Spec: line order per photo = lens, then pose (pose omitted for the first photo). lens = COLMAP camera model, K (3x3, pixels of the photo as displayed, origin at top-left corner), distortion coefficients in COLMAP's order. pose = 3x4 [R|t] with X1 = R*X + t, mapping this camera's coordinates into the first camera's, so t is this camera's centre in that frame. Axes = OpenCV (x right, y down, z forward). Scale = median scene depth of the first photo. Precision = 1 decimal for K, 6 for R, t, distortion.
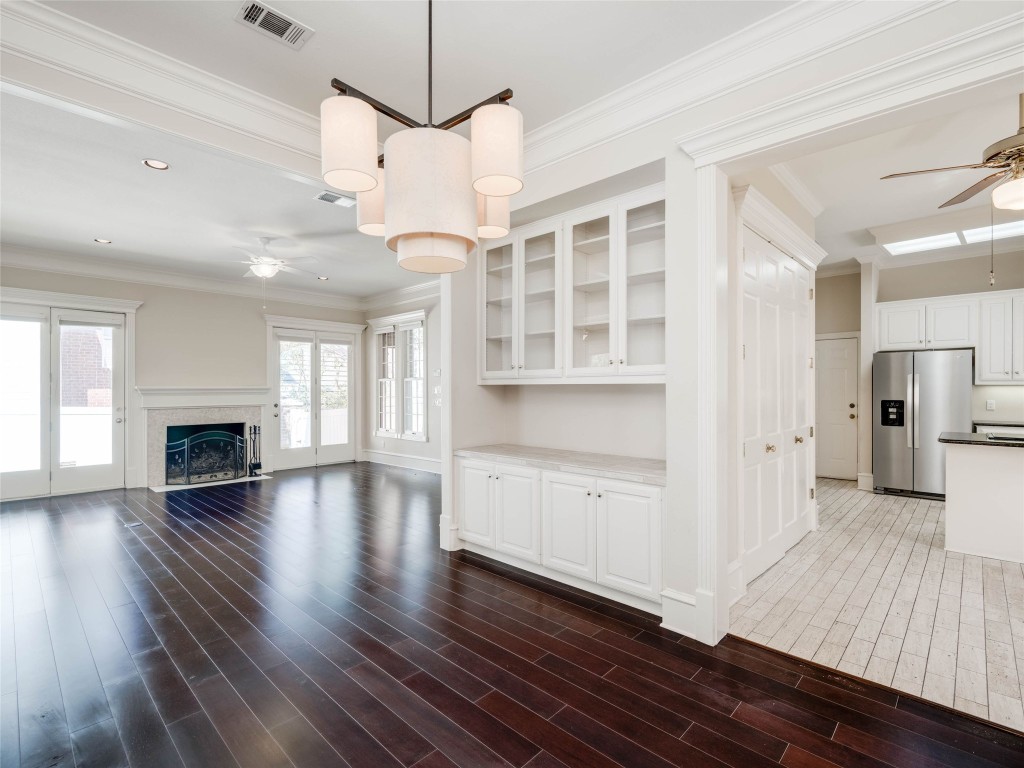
lens RADIAL K [[483.9, 0, 510.2], [0, 483.9, 390.1], [0, 0, 1]] dist [0.000561, 0.000232]
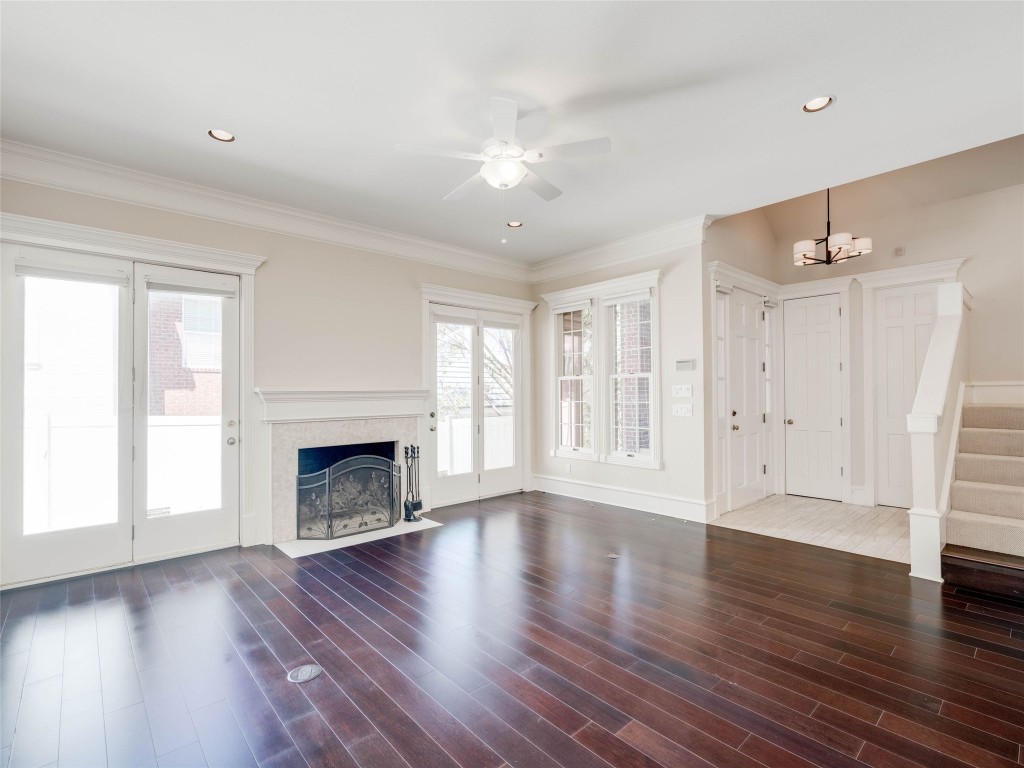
lens RADIAL K [[482.1, 0, 514.6], [0, 482.1, 388.0], [0, 0, 1]] dist [-0.000222, 0.000138]
pose [[0.997433, -0.005619, -0.071381, -0.347852], [0.004974, 0.999945, -0.009214, 0.000171], [0.071429, 0.008836, 0.997407, 0.348497]]
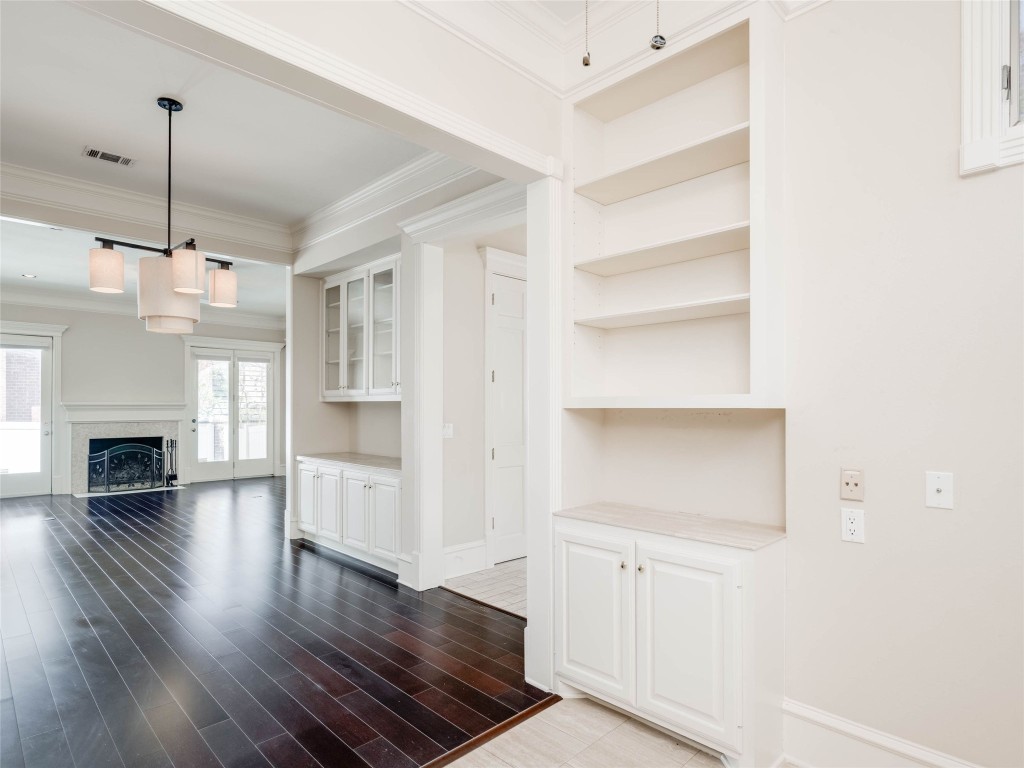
lens RADIAL K [[558.9, 0, 482.2], [0, 558.9, 405.3], [0, 0, 1]] dist [0.001021, 0.000059]
pose [[0.998331, 0.001934, -0.057722, 0.236312], [-0.002166, 0.999990, -0.003954, 0.001413], [0.057714, 0.004073, 0.998325, -0.200146]]
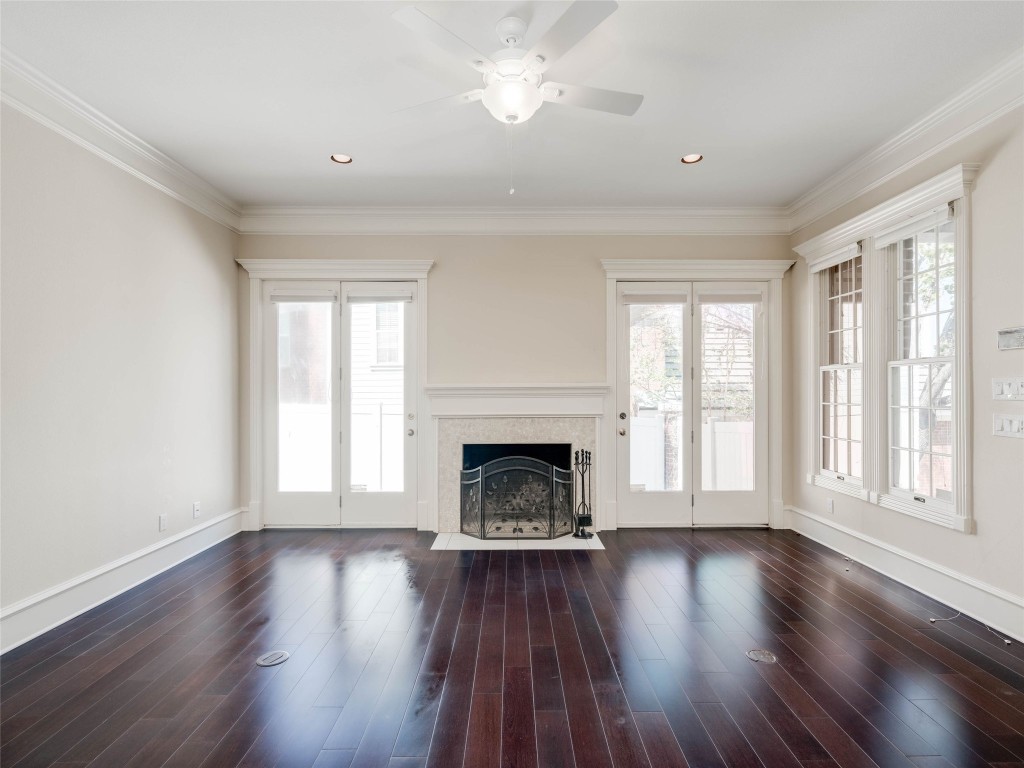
lens RADIAL K [[514.0, 0, 520.5], [0, 514.0, 390.7], [0, 0, 1]] dist [0.003180, -0.000320]
pose [[0.701735, 0.002273, -0.712435, -0.143019], [0.000539, 0.999993, 0.003721, -0.000829], [0.712438, -0.002995, 0.701729, 0.527473]]
